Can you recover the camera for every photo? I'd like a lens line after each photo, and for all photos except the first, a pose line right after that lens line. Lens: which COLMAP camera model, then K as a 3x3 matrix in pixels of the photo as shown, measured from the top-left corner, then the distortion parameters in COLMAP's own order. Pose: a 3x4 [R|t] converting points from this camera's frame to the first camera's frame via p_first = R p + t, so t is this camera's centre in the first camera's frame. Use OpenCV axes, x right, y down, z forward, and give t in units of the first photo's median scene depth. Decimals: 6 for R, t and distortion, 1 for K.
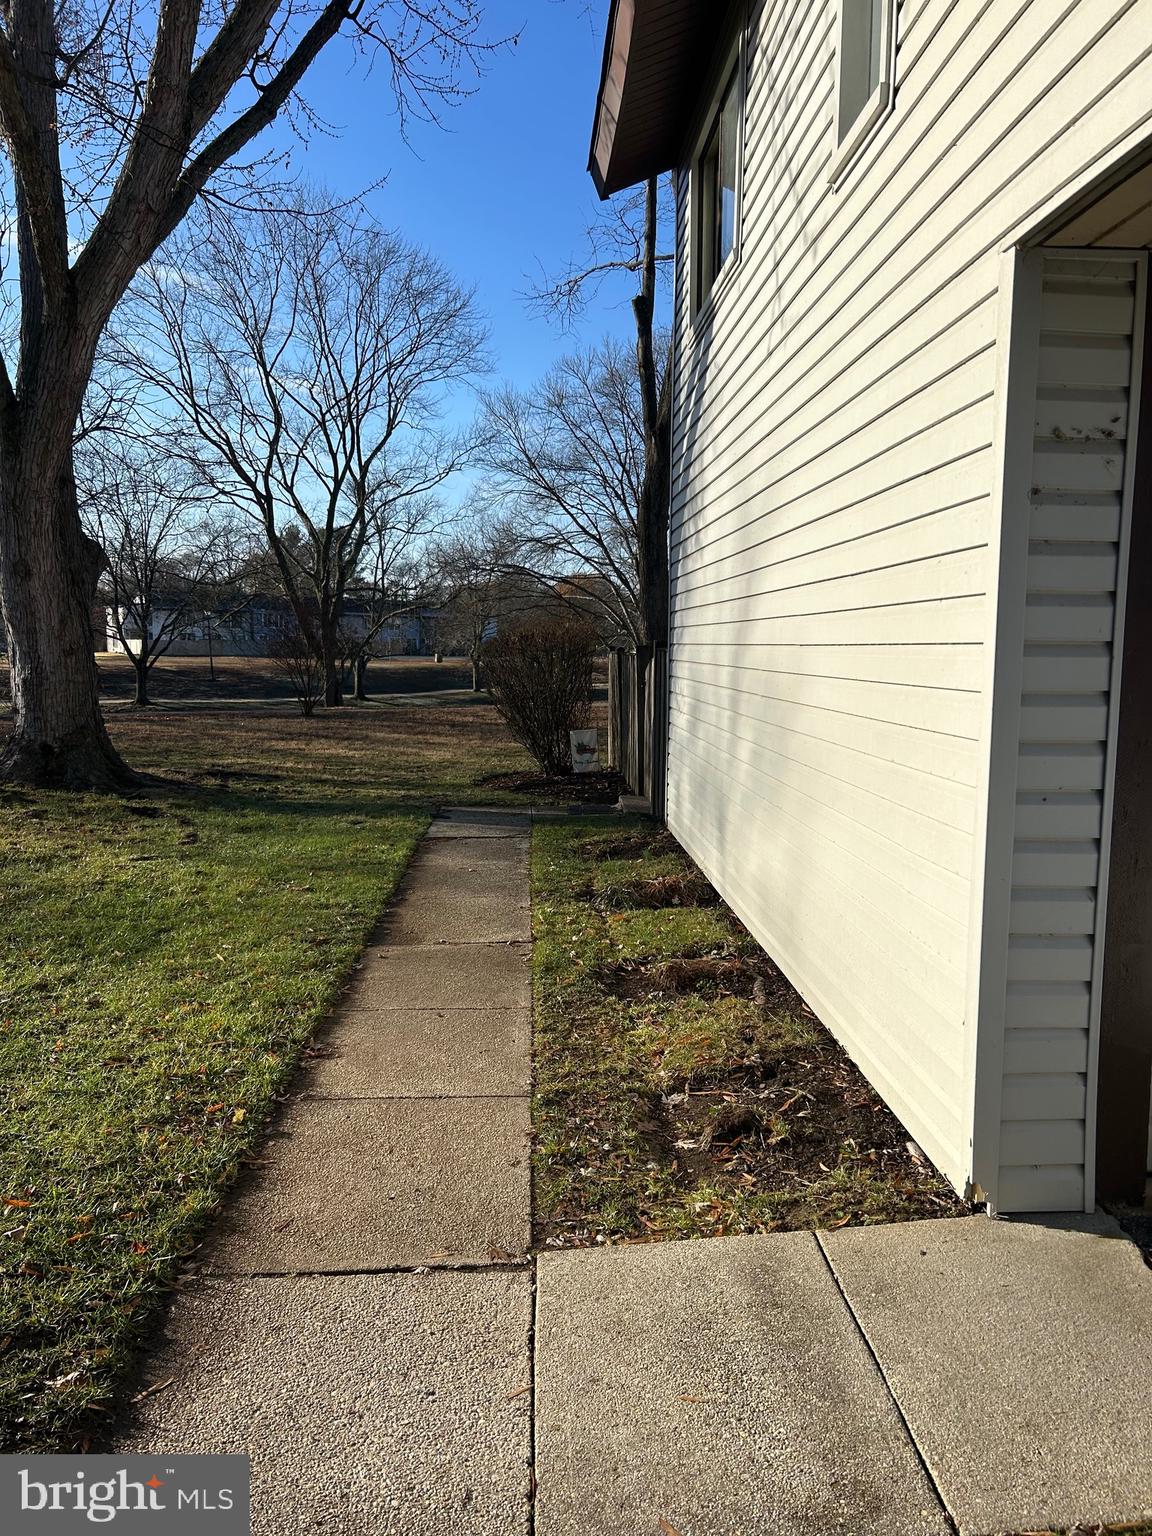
lens RADIAL K [[1154.4, 0, 576.0], [0, 1154.4, 768.0], [0, 0, 1]] dist [0.062181, -0.147004]
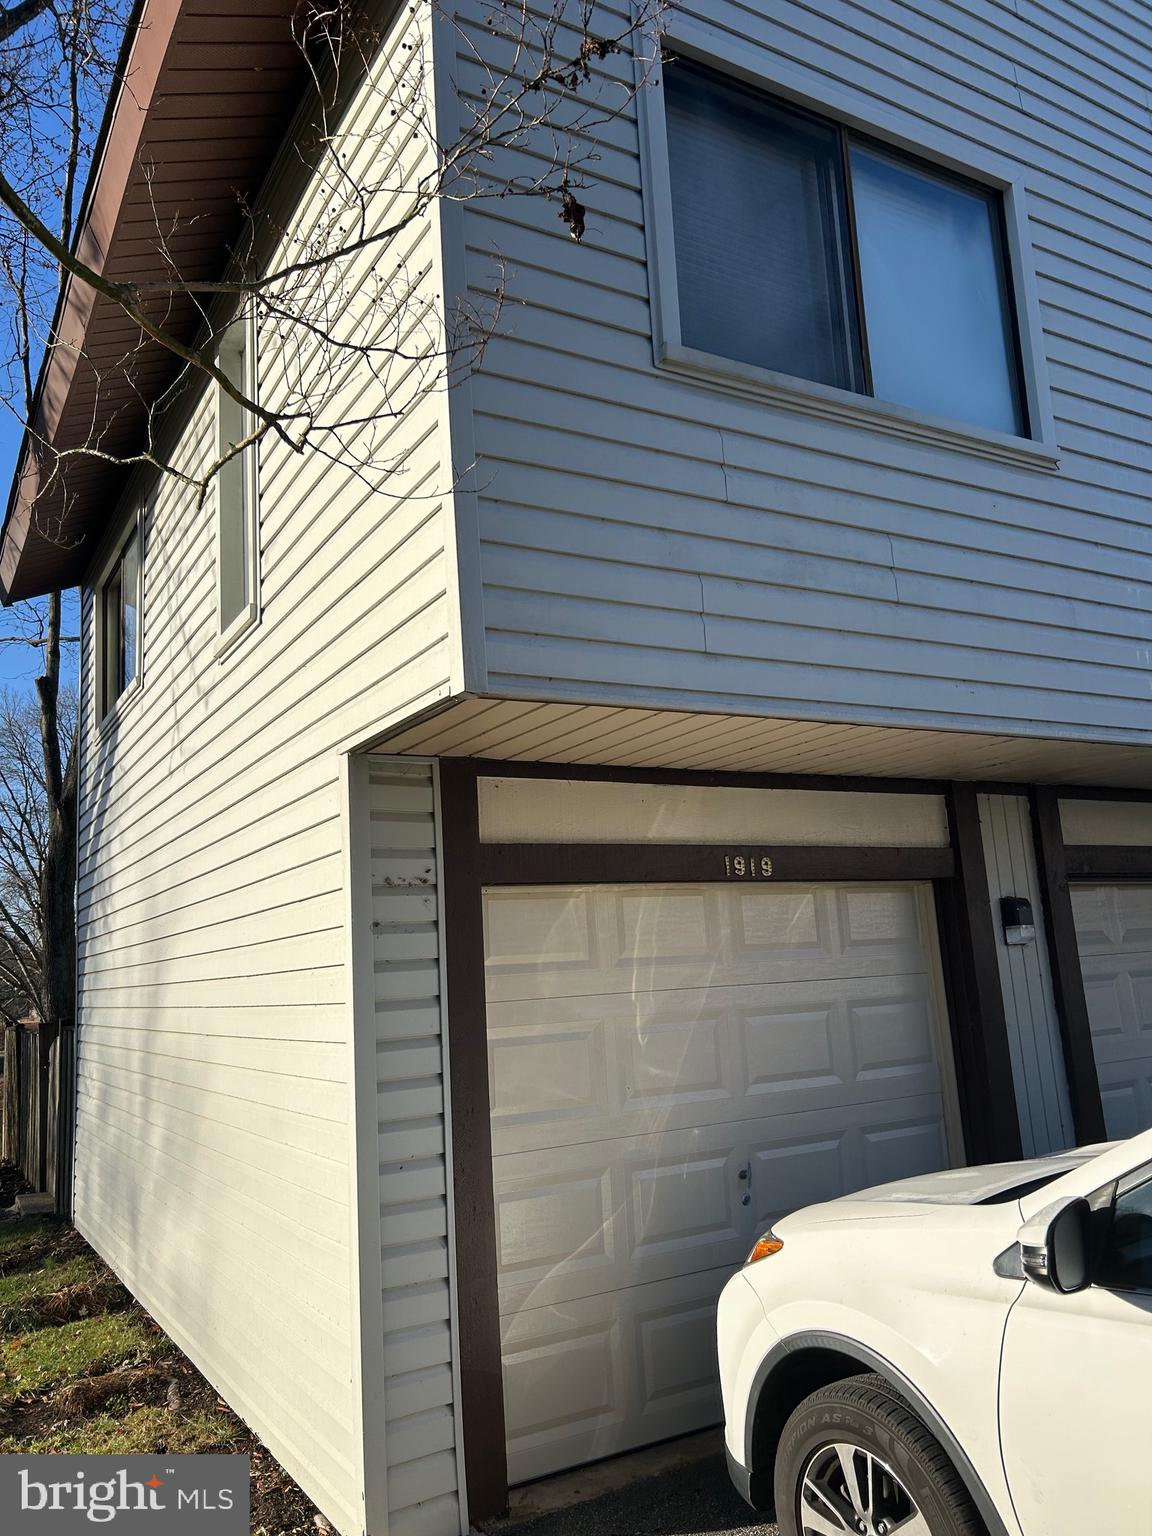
lens RADIAL K [[1154.1, 0, 576.0], [0, 1154.1, 768.0], [0, 0, 1]] dist [0.058421, -0.059824]
pose [[0.885860, 0.016762, 0.463650, -0.008571], [0.116709, 0.959161, -0.257662, -0.020237], [-0.449034, 0.282365, 0.847726, -0.131496]]
